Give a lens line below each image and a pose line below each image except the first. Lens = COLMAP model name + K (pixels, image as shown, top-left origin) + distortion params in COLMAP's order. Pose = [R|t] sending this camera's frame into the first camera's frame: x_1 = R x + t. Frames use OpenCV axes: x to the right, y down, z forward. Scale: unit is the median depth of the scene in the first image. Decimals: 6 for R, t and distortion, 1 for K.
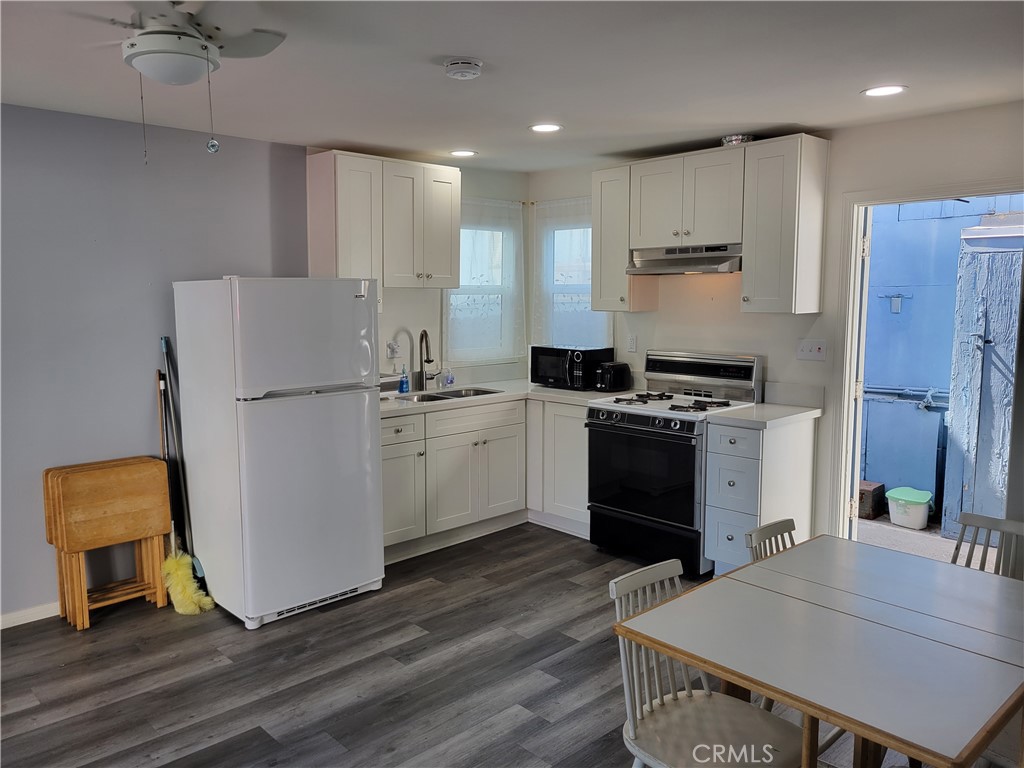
lens RADIAL K [[771.5, 0, 508.8], [0, 771.5, 384.5], [0, 0, 1]] dist [0.033842, -0.020233]
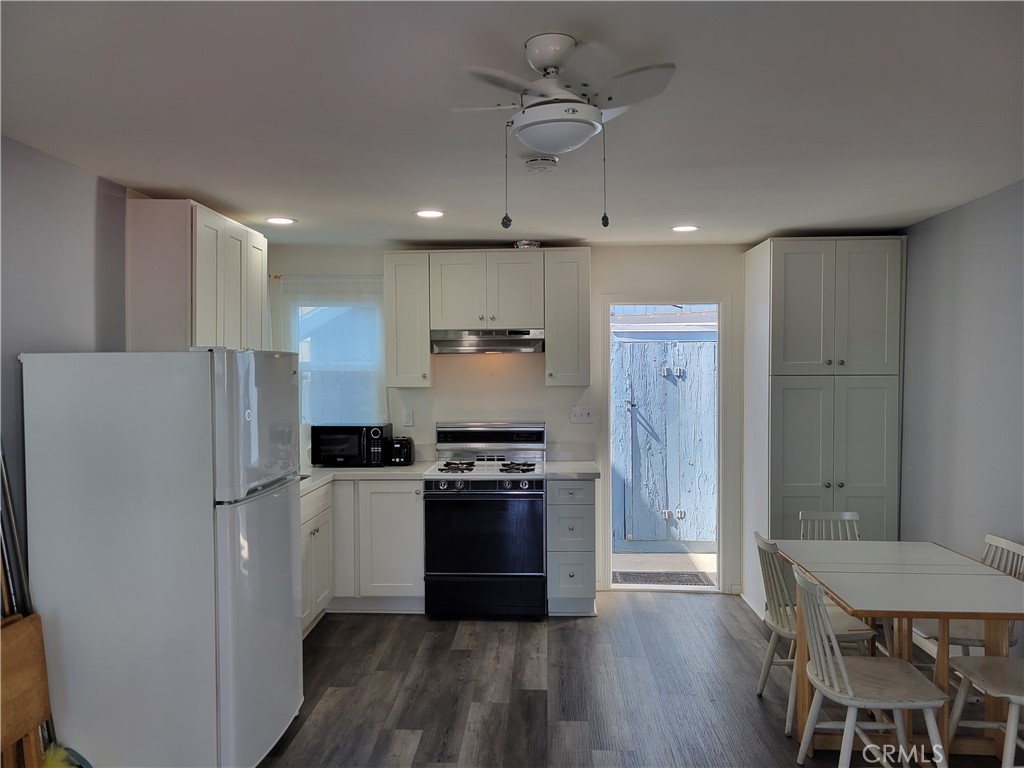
lens RADIAL K [[771.5, 0, 487.8], [0, 771.5, 394.1], [0, 0, 1]] dist [0.033842, -0.020233]
pose [[0.720428, -0.021782, 0.693188, -0.540465], [0.085662, 0.994648, -0.057773, -0.017345], [-0.688219, 0.101001, 0.718438, 0.183265]]
